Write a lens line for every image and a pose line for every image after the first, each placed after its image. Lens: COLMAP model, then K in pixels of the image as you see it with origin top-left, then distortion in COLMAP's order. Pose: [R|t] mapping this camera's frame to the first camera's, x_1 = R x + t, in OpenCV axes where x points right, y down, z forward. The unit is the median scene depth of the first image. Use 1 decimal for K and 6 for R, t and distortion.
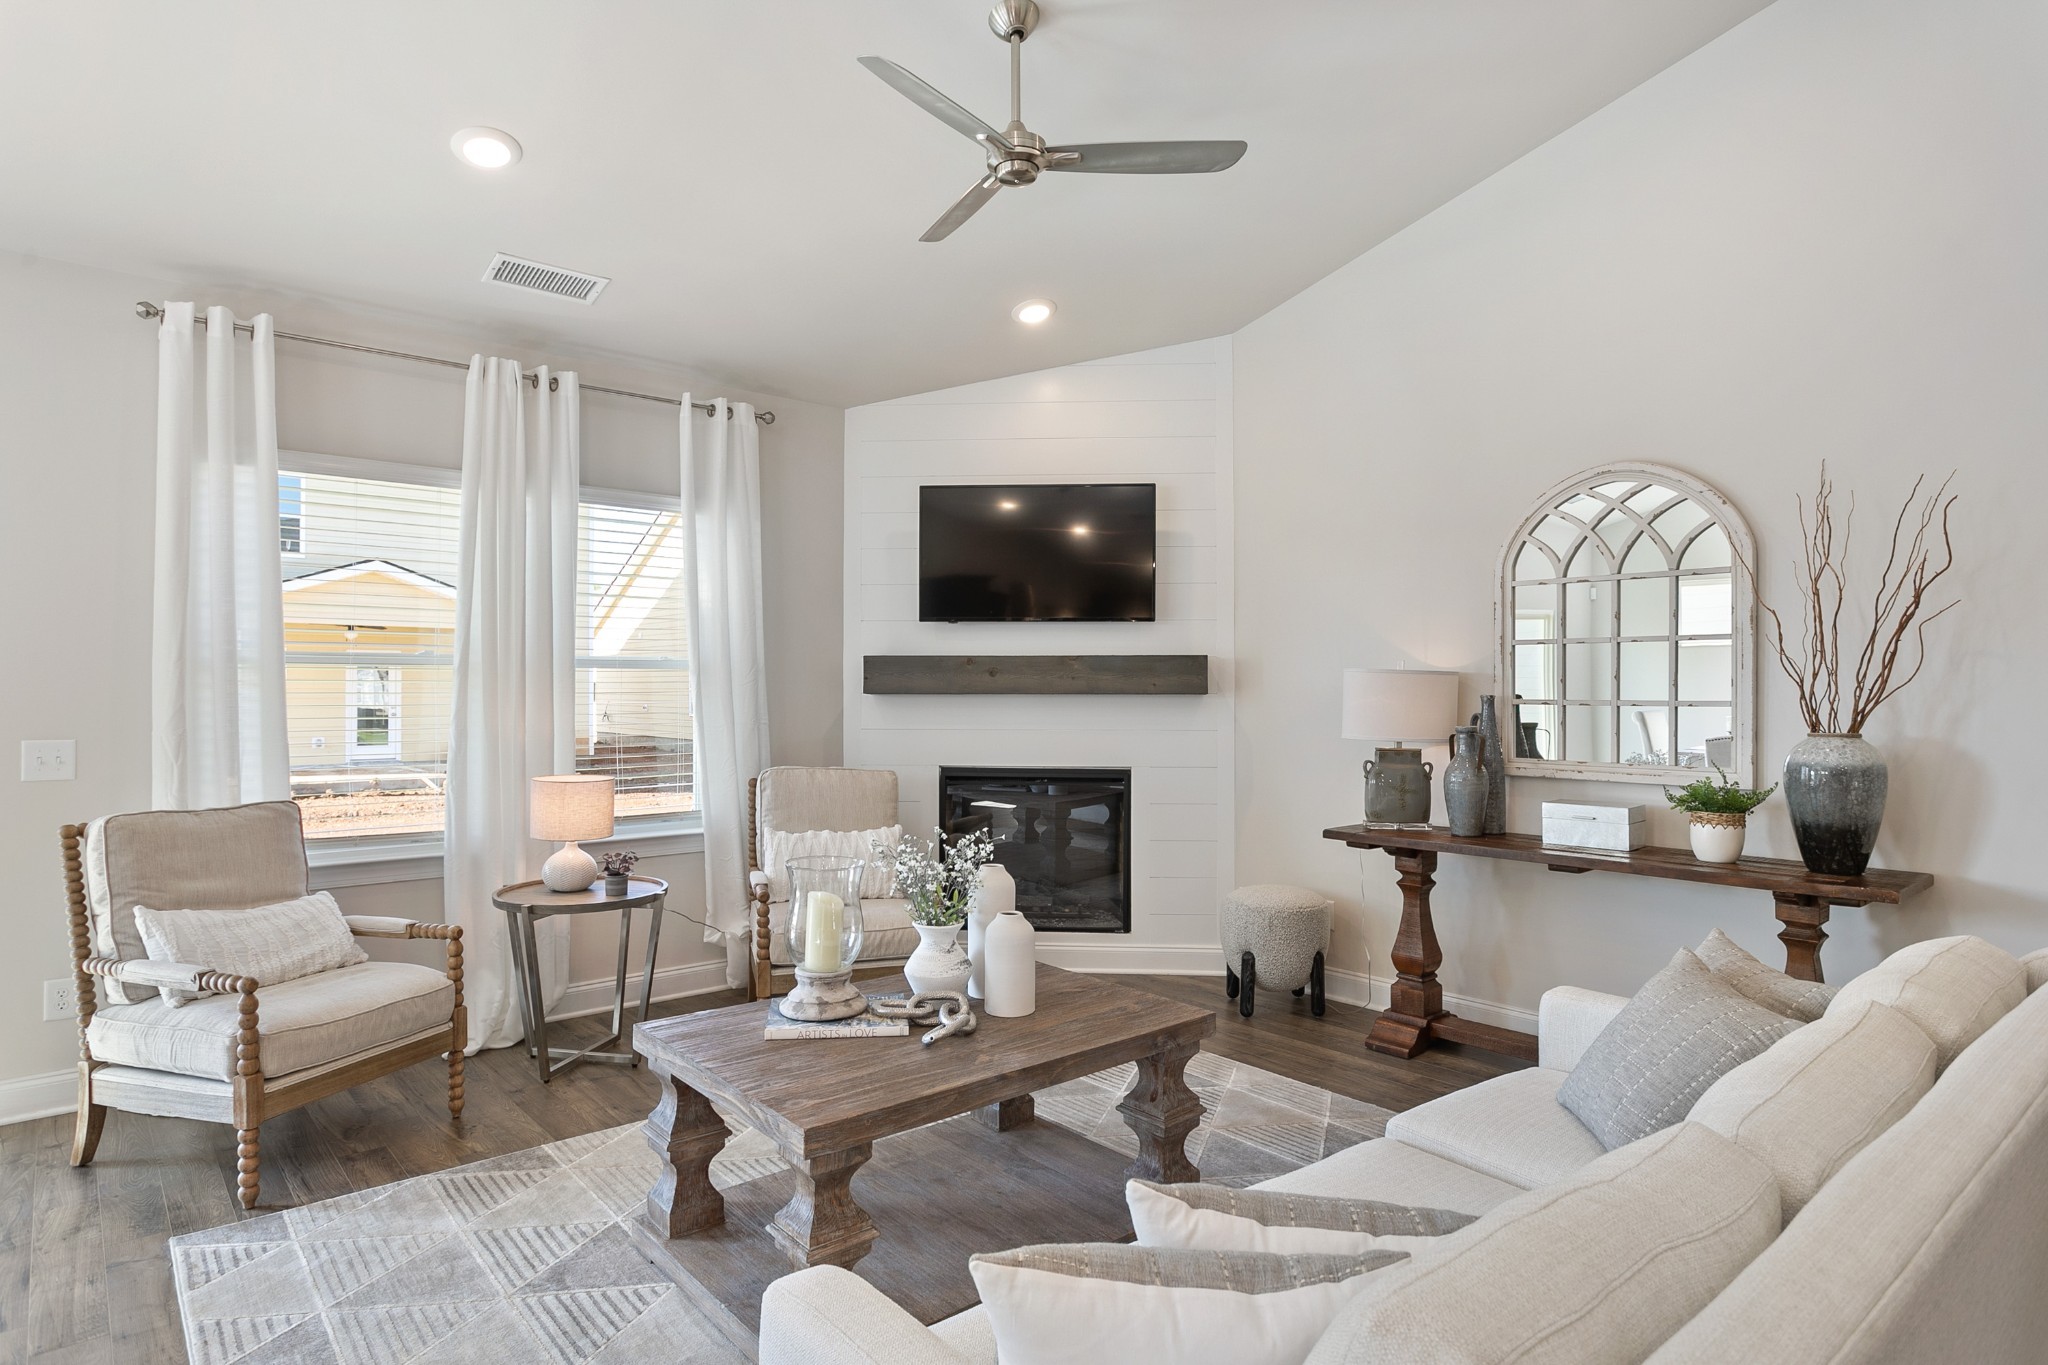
lens RADIAL K [[1118.3, 0, 1024.0], [0, 1118.3, 682.5], [0, 0, 1]] dist [0.002604, 0.000346]
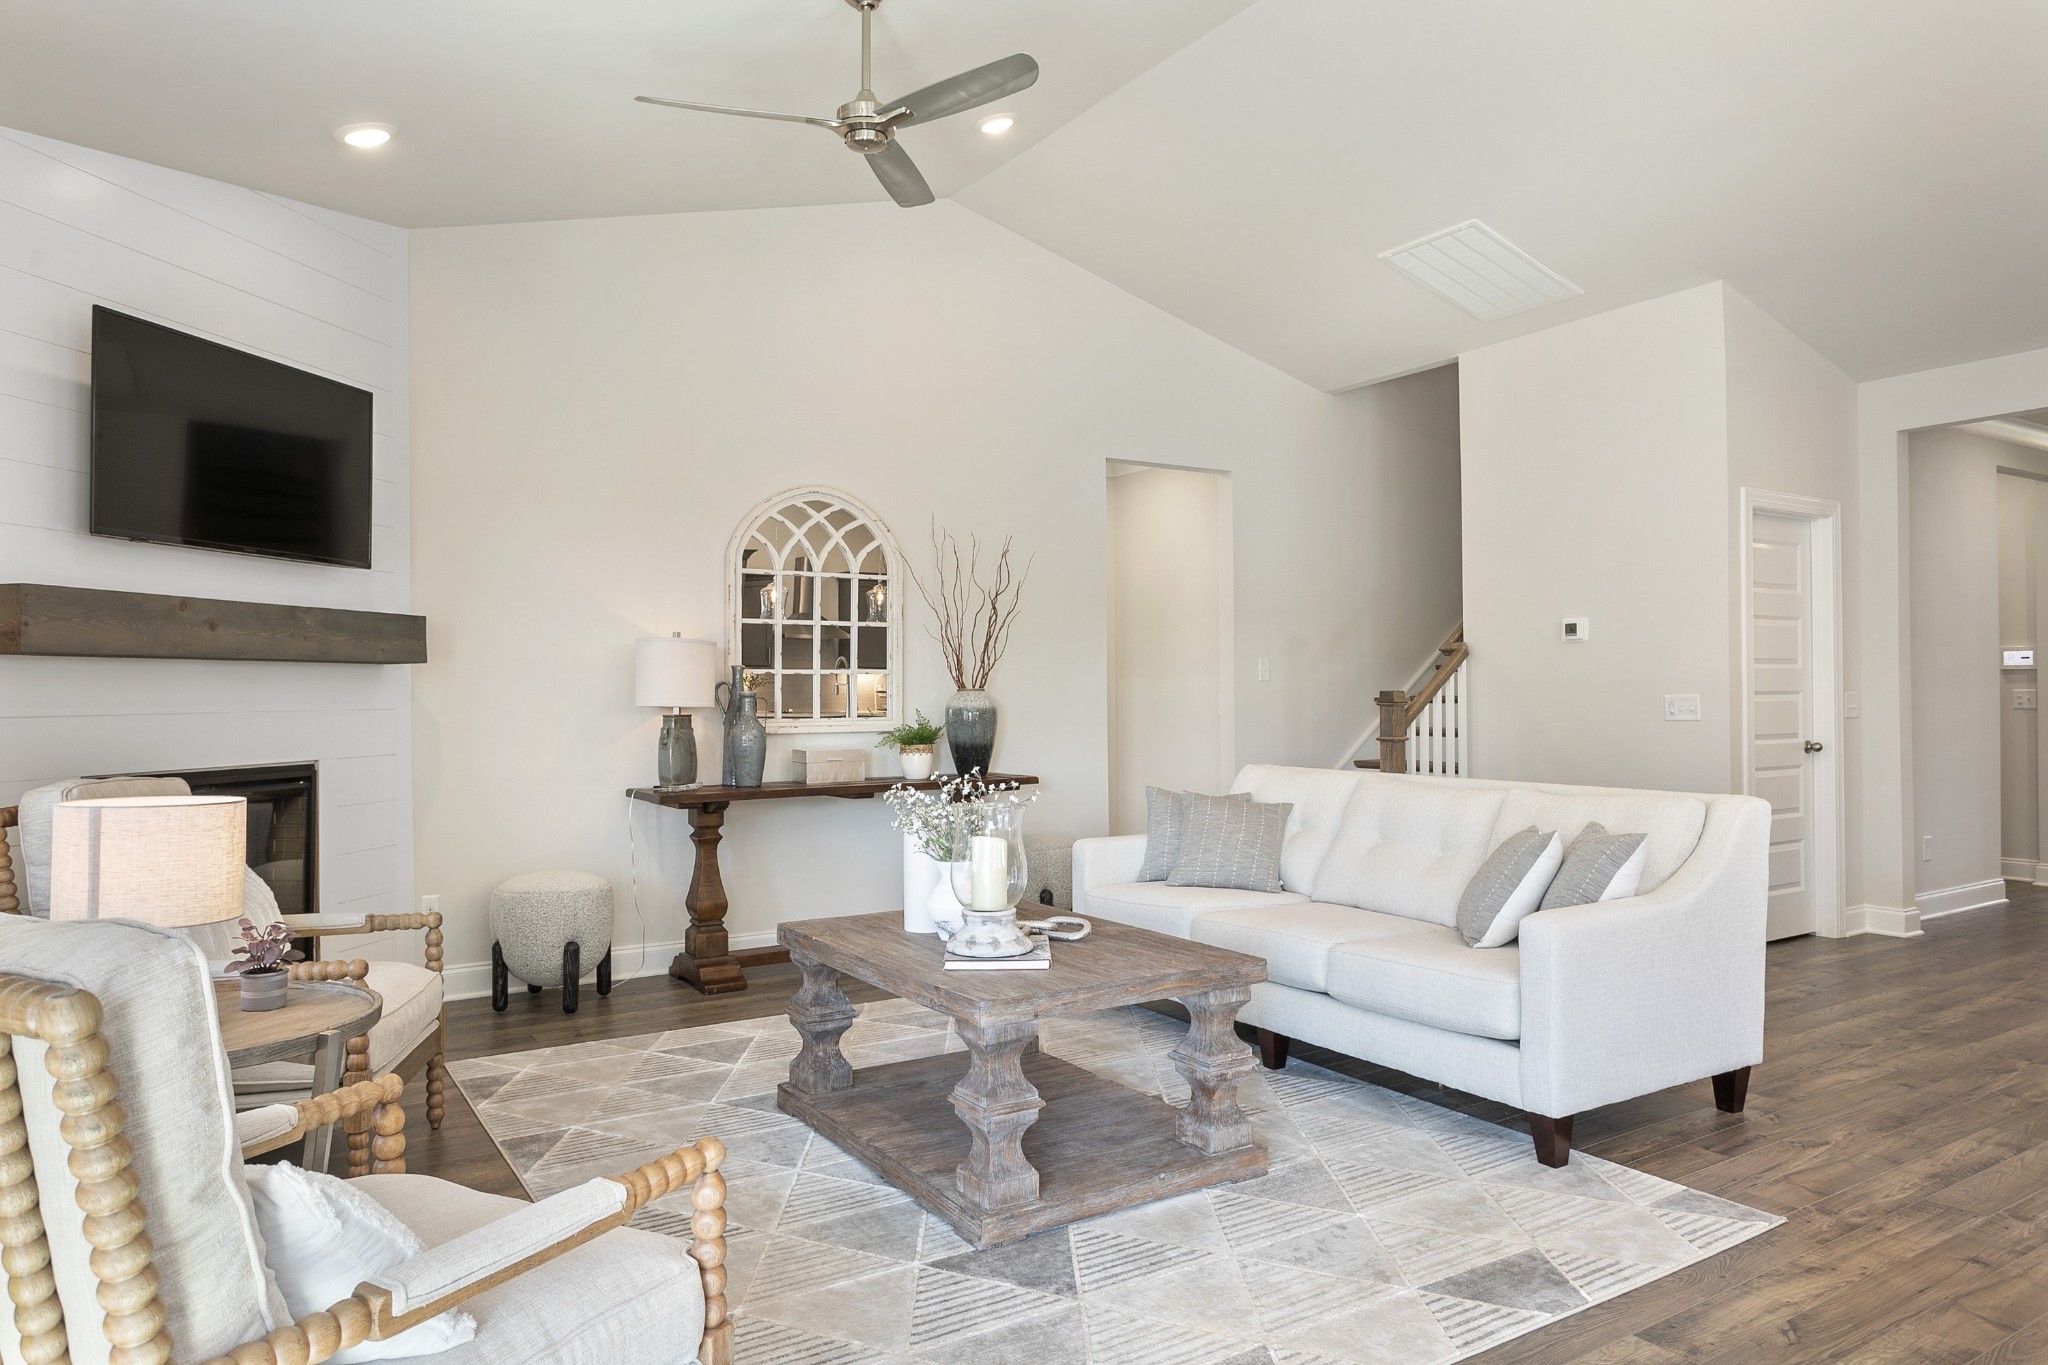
lens RADIAL K [[1321.6, 0, 1024.0], [0, 1321.6, 682.5], [0, 0, 1]] dist [0.001754, 0.000315]
pose [[0.123151, 0.002139, 0.992386, -0.808184], [-0.002406, 0.999995, -0.001857, 0.027501], [-0.992385, -0.002159, 0.123156, 0.482832]]
